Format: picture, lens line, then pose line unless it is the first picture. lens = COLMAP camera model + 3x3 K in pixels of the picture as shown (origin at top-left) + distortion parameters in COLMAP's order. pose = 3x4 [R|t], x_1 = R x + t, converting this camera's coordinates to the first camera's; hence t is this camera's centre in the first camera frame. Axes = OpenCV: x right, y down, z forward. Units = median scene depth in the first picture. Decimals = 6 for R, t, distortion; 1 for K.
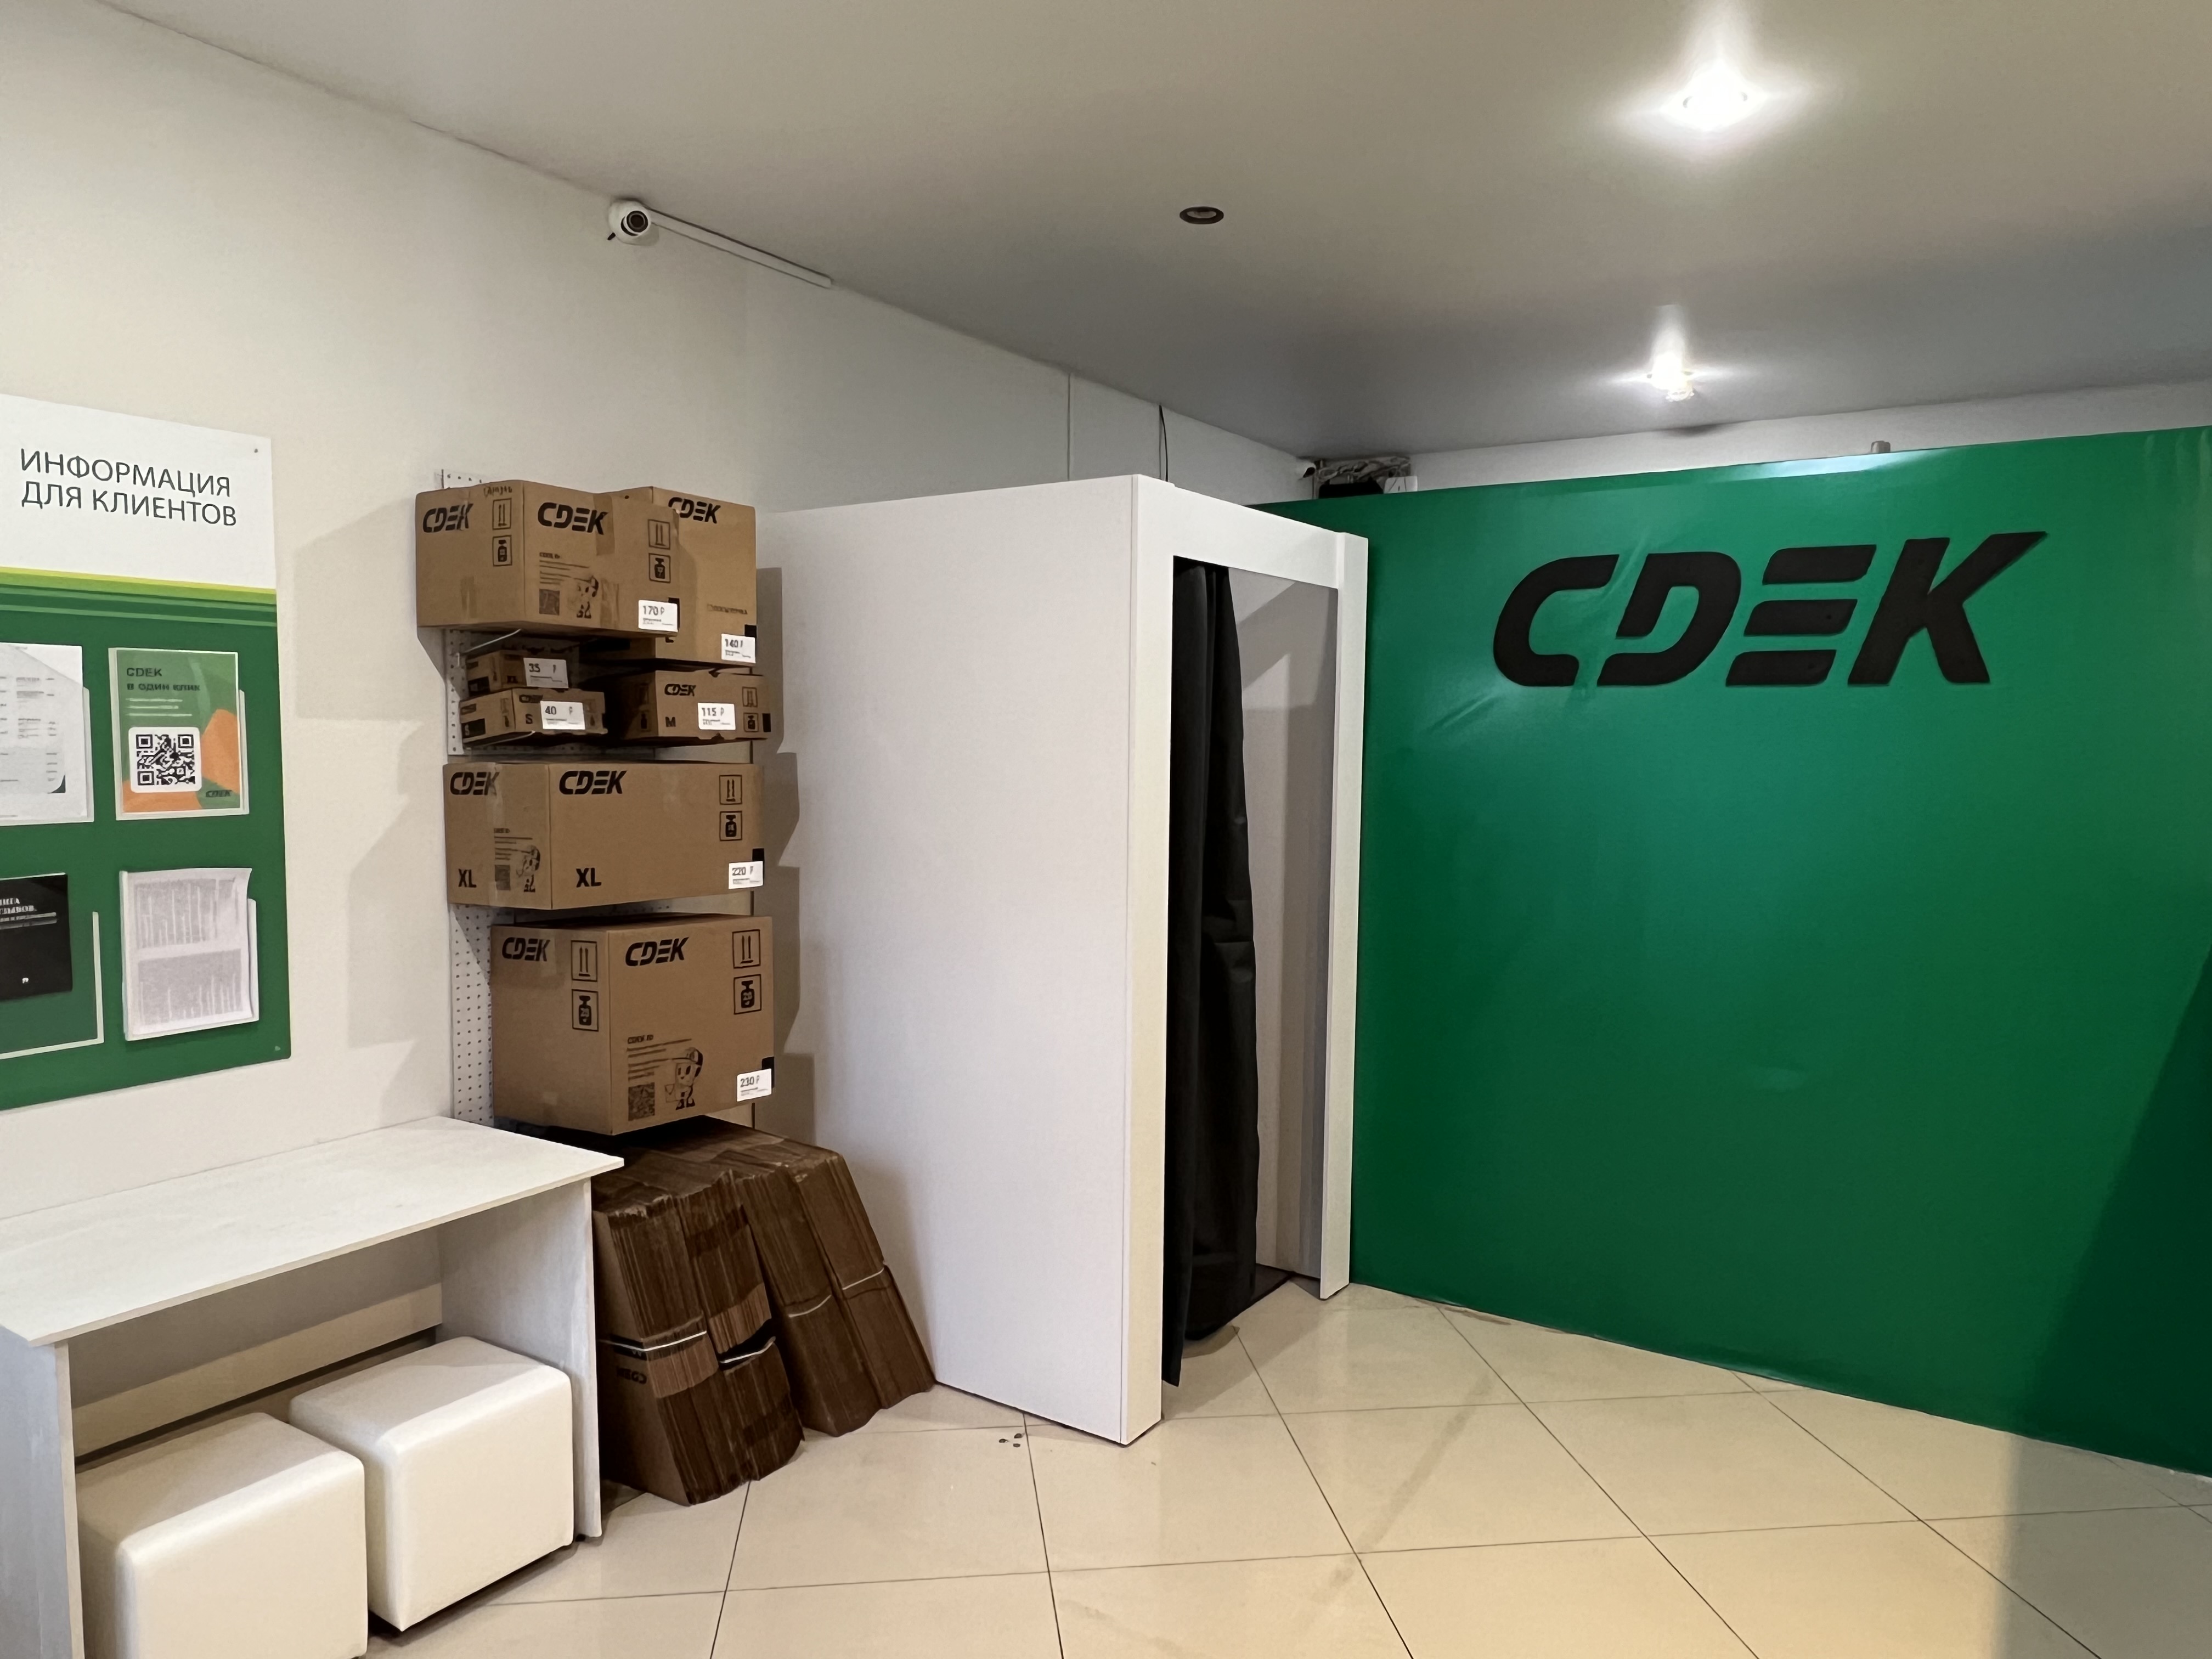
lens RADIAL K [[1495.4, 0, 1106.0], [0, 1495.4, 829.5], [0, 0, 1]] dist [-0.000137, 0.000829]
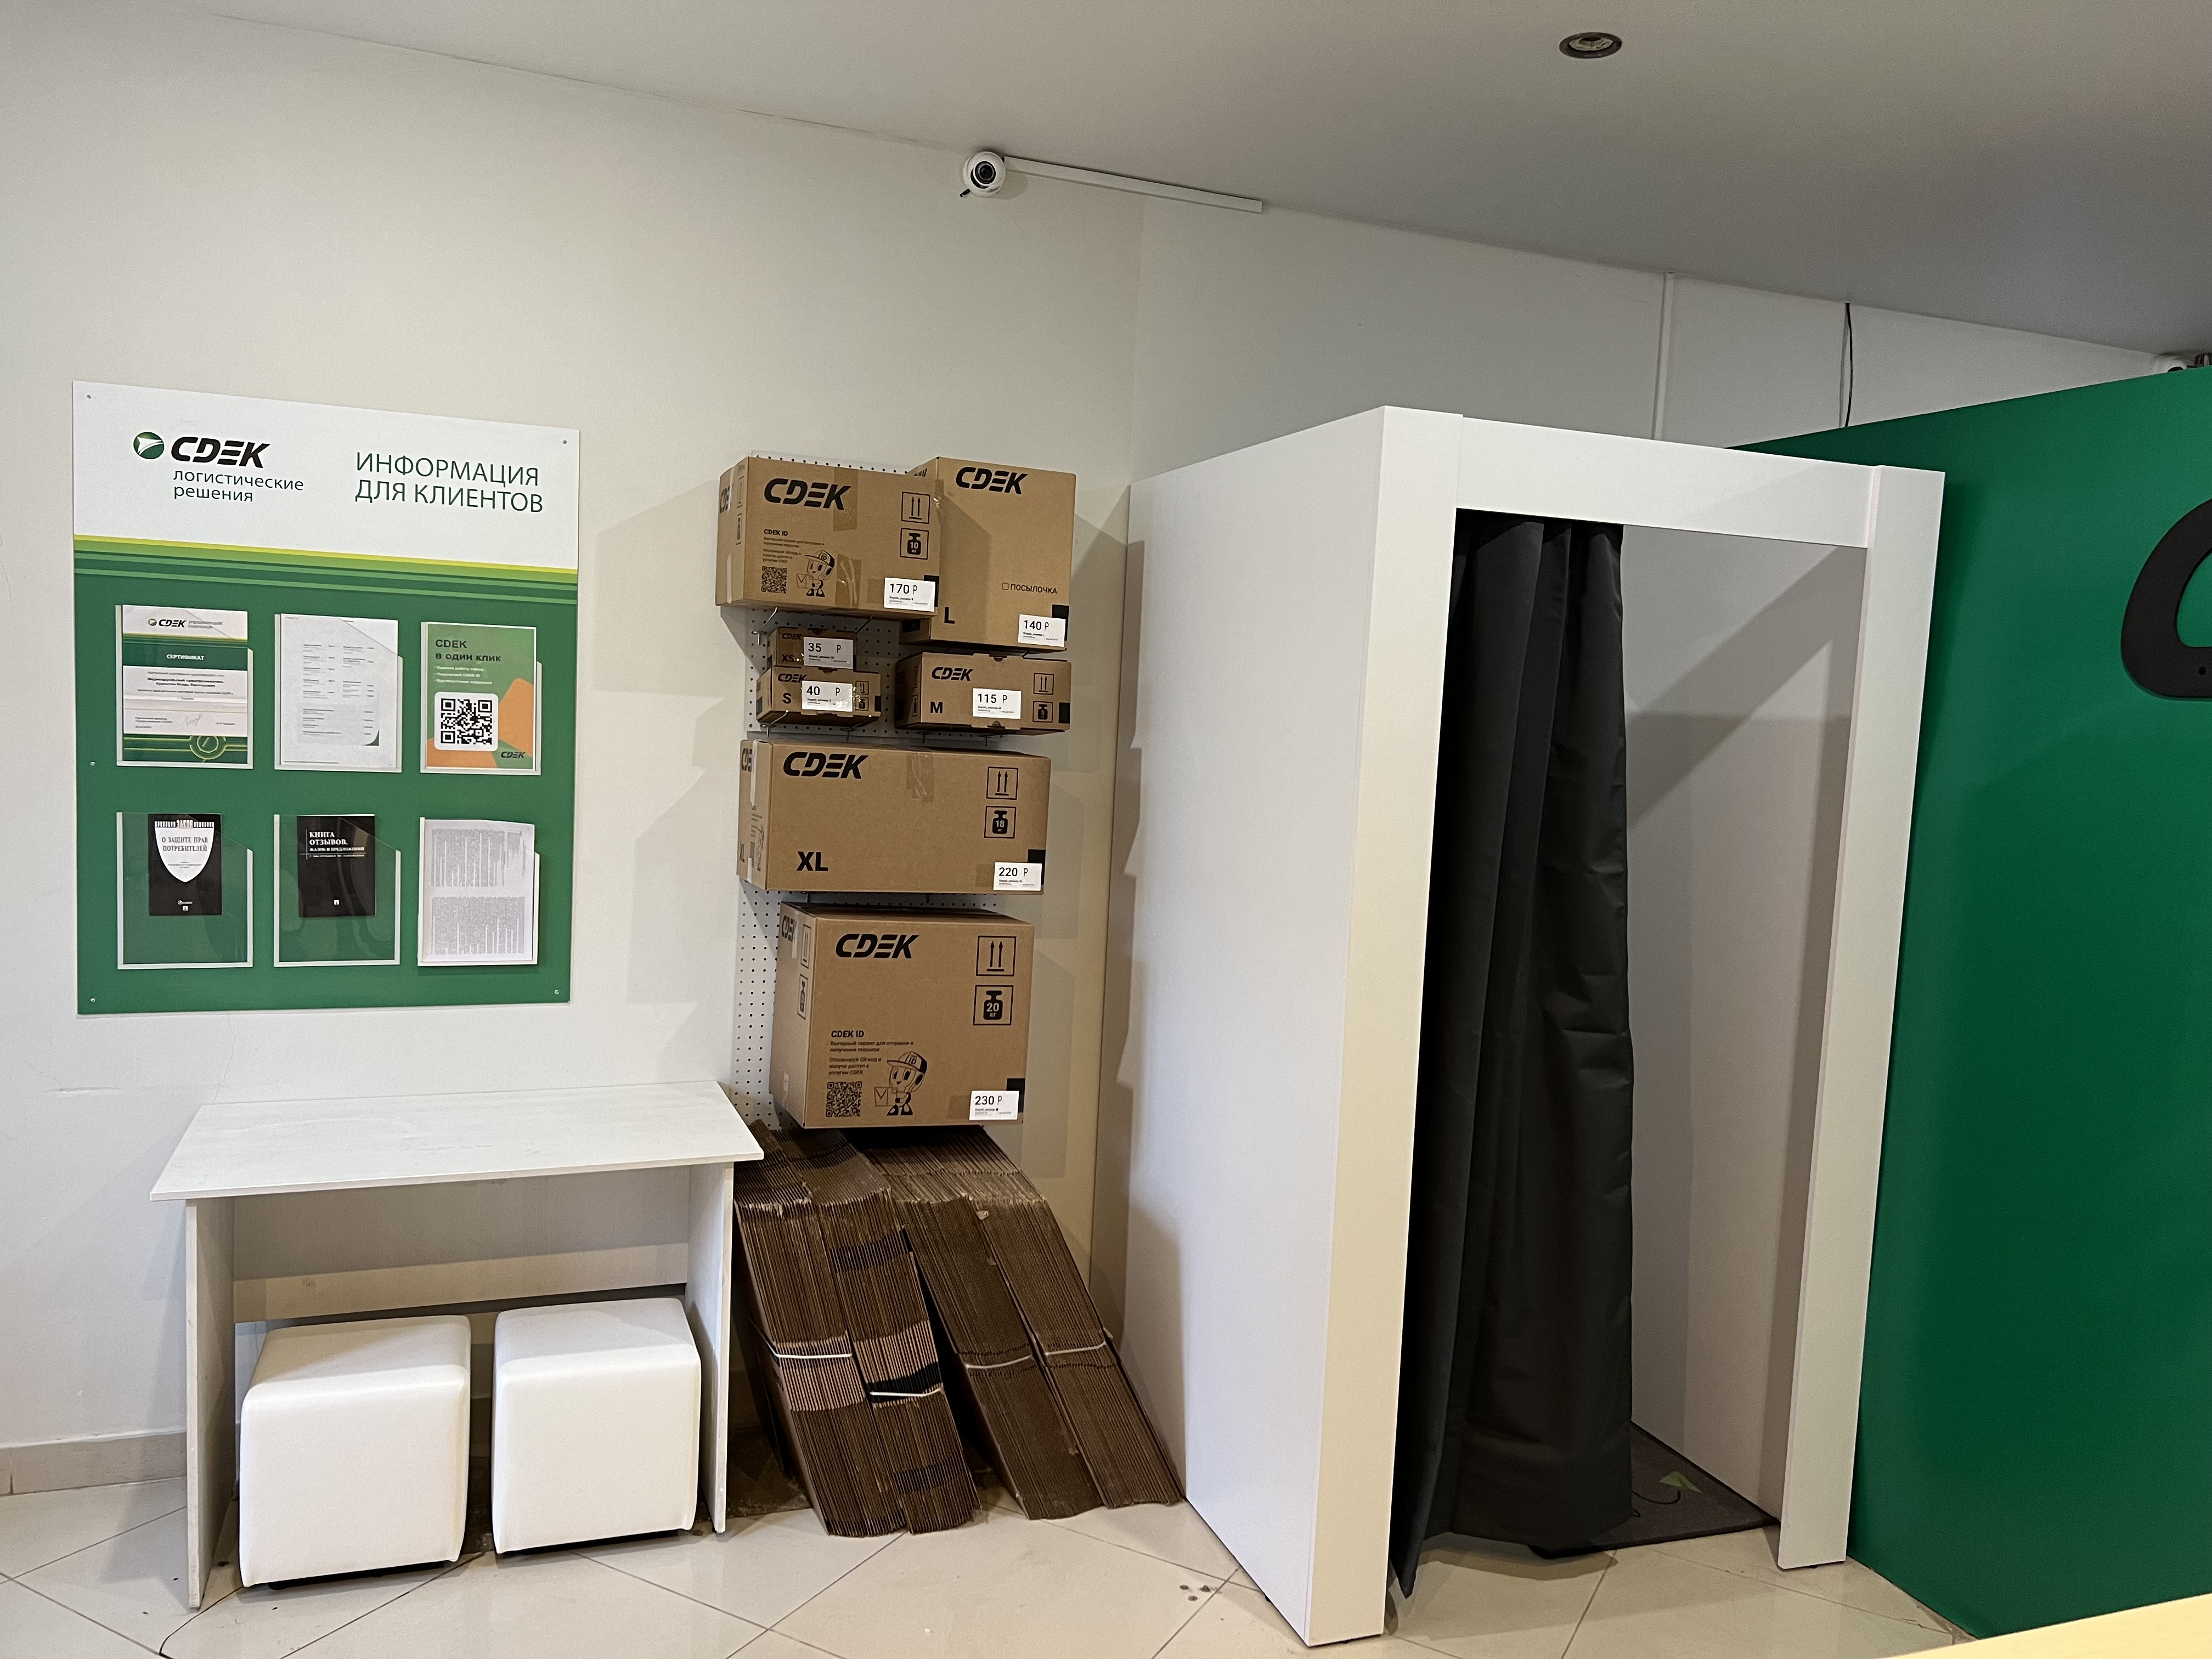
lens RADIAL K [[1654.4, 0, 1104.5], [0, 1654.4, 833.6], [0, 0, 1]] dist [0.138848, -0.332812]
pose [[0.805947, 0.076457, -0.587030, 0.446604], [-0.079605, 0.996615, 0.020512, -0.023808], [0.586611, 0.030199, 0.809306, 0.231512]]
